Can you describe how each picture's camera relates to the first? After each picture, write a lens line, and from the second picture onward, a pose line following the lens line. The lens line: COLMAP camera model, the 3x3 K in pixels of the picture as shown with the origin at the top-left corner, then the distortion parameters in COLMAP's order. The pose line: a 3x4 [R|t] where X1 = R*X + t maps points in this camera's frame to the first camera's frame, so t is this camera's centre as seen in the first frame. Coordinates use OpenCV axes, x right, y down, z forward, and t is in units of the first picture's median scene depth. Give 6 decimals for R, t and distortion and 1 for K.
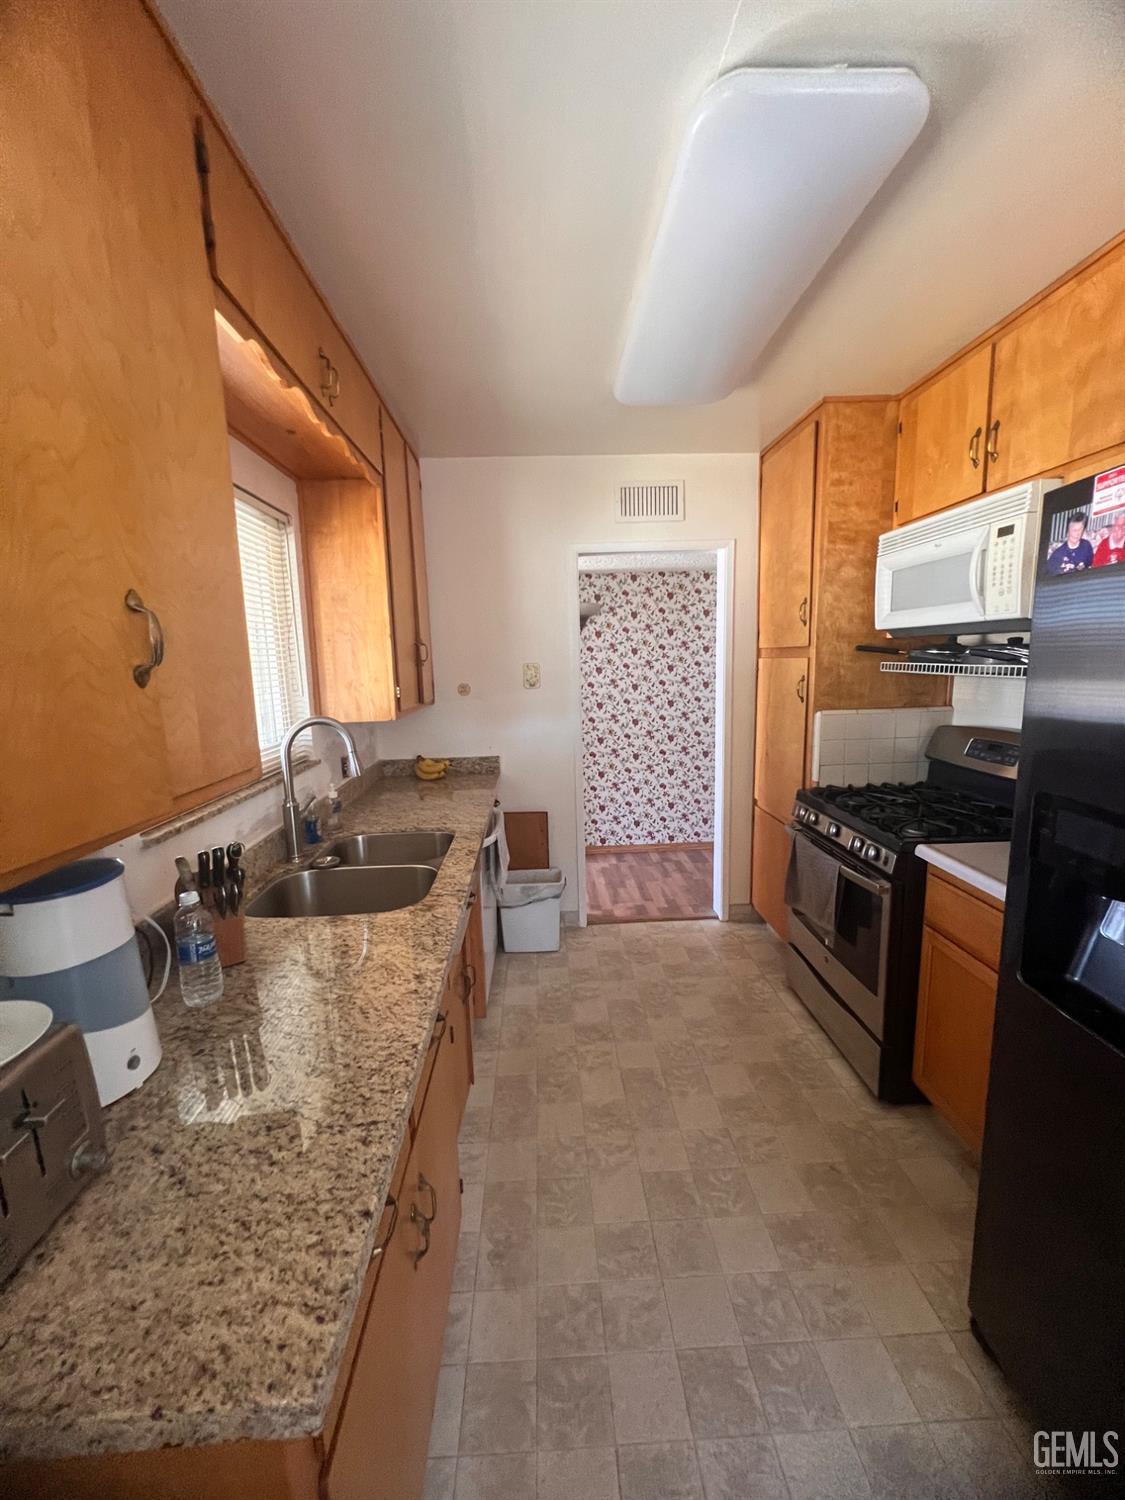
lens RADIAL K [[603.9, 0, 558.3], [0, 603.9, 747.1], [0, 0, 1]] dist [0.000927, 0.000036]
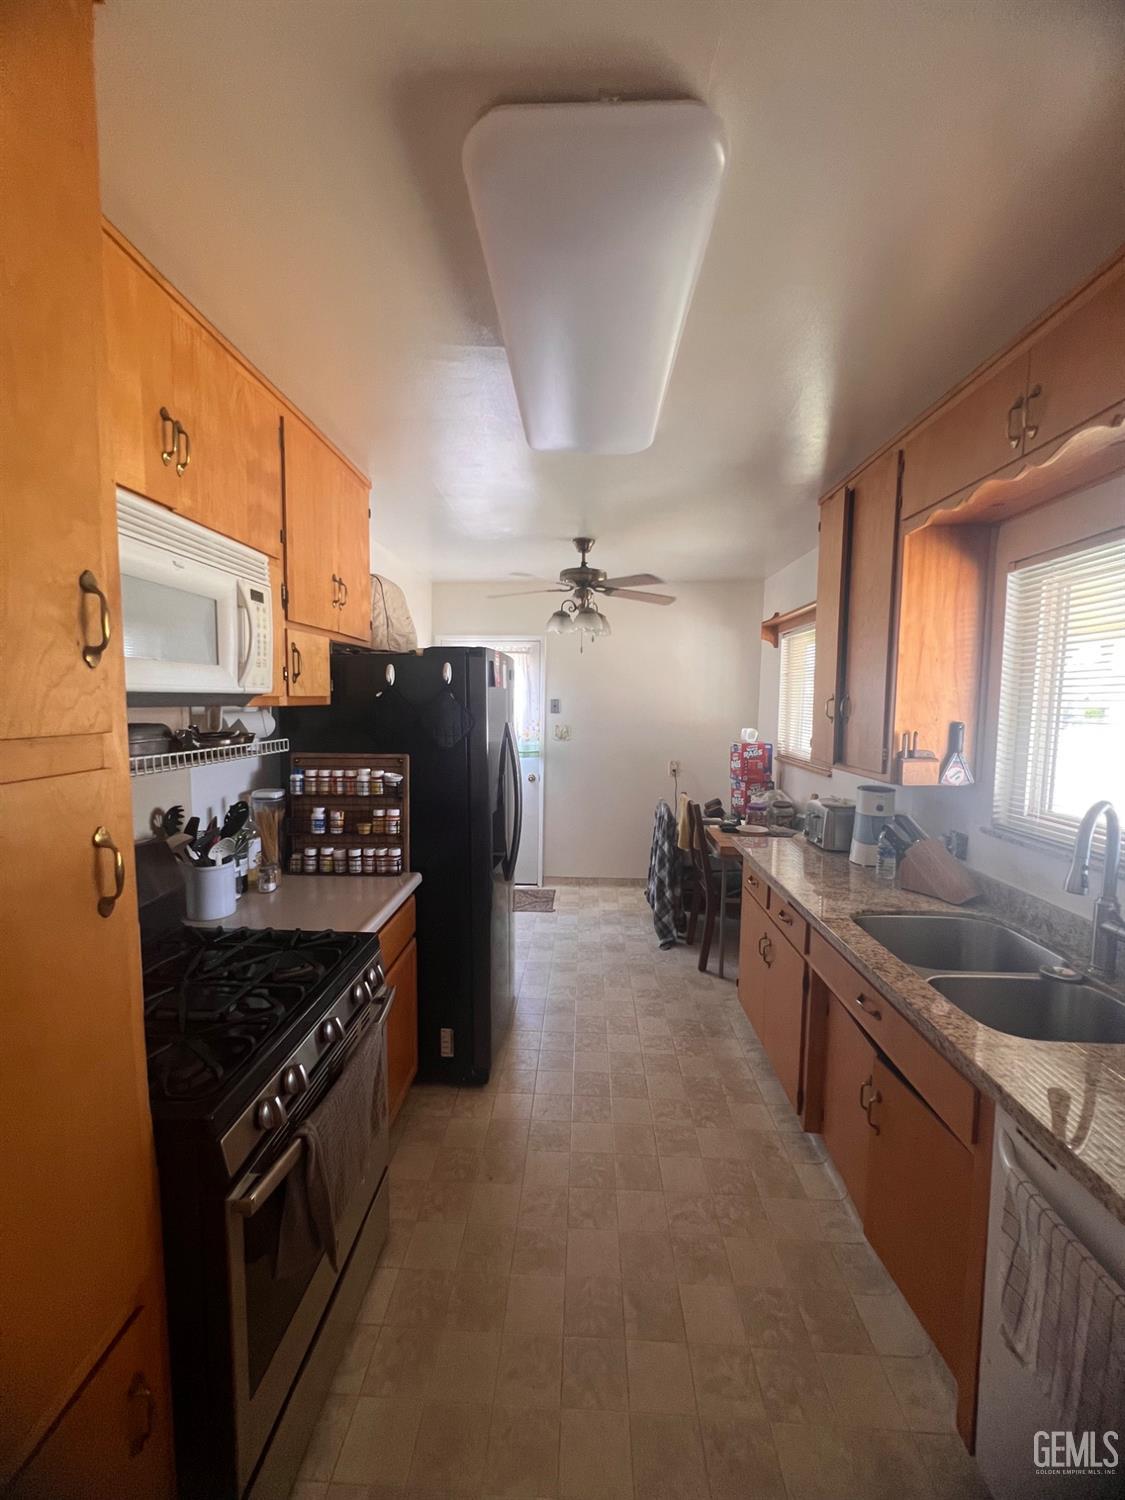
lens RADIAL K [[603.9, 0, 566.8], [0, 603.9, 749.8], [0, 0, 1]] dist [0.000927, 0.000036]
pose [[-0.997897, 0.012392, 0.063621, 0.234929], [0.026855, 0.972385, 0.231834, -0.330744], [-0.058991, 0.233055, -0.970673, 1.878298]]
